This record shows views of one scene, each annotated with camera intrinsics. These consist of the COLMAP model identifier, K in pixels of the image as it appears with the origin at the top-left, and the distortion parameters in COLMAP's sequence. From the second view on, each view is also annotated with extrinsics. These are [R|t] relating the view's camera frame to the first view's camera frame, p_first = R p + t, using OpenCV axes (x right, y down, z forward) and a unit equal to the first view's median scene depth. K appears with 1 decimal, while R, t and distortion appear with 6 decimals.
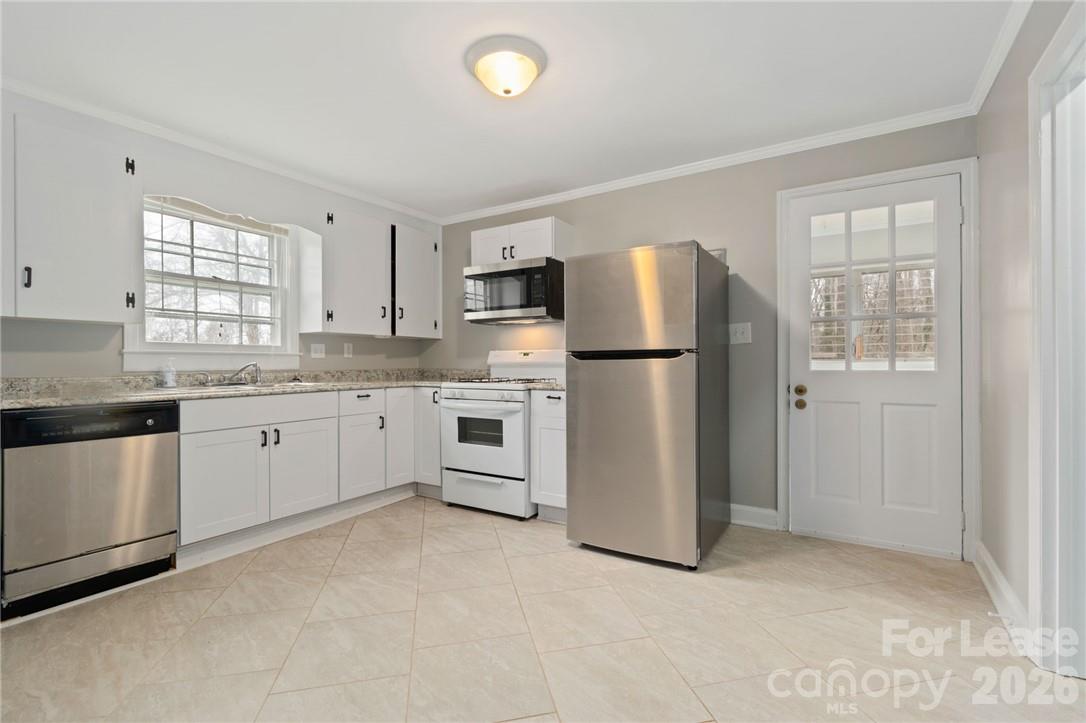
lens RADIAL K [[488.9, 0, 543.0], [0, 488.9, 361.5], [0, 0, 1]] dist [0.000775, 0.000041]
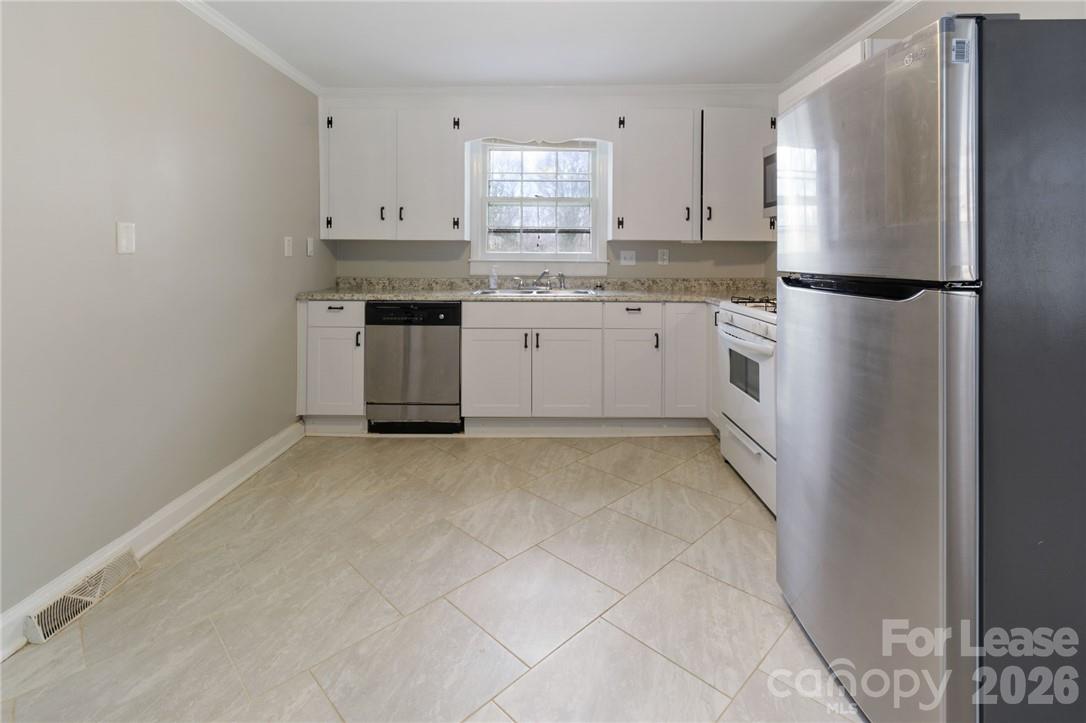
lens RADIAL K [[507.0, 0, 543.0], [0, 507.0, 254.0], [0, 0, 1]] dist [0.000473, 0.000076]
pose [[0.534154, 0.003247, -0.845381, 0.339084], [-0.005940, 0.999982, 0.000088, -0.031267], [0.845367, 0.004975, 0.534163, 0.338967]]
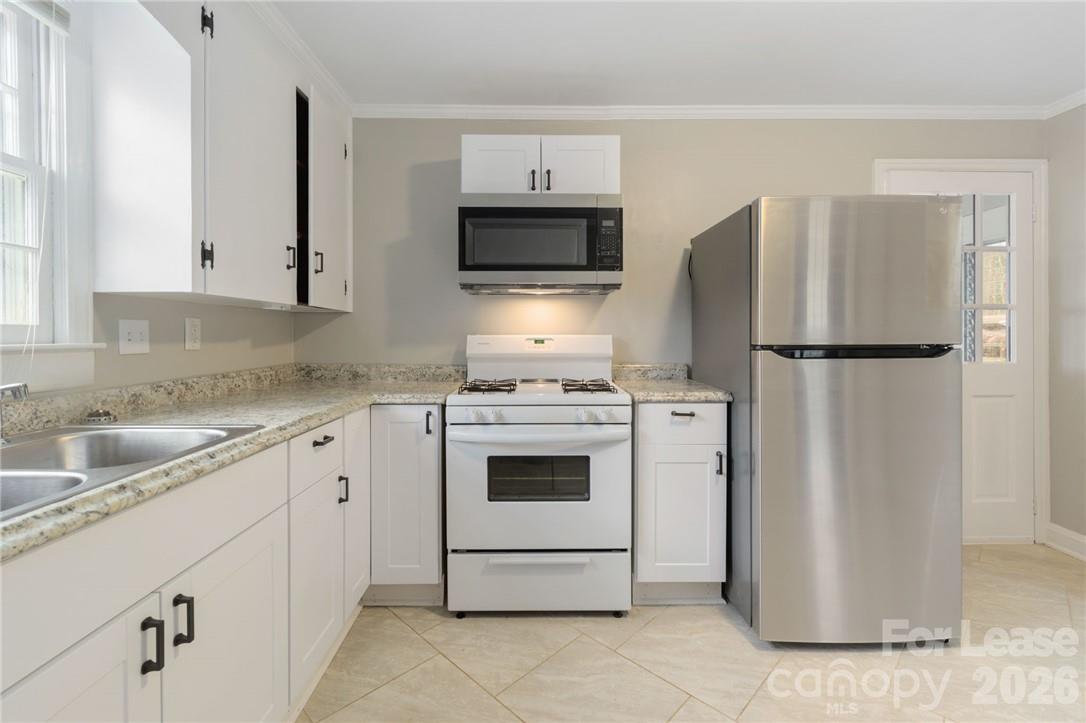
lens RADIAL K [[489.3, 0, 540.4], [0, 489.3, 335.0], [0, 0, 1]] dist [0.003513, 0.000163]
pose [[0.838978, 0.001503, 0.544164, -0.433681], [-0.002800, 0.999995, 0.001555, -0.026913], [-0.544159, -0.002828, 0.838978, 0.501963]]
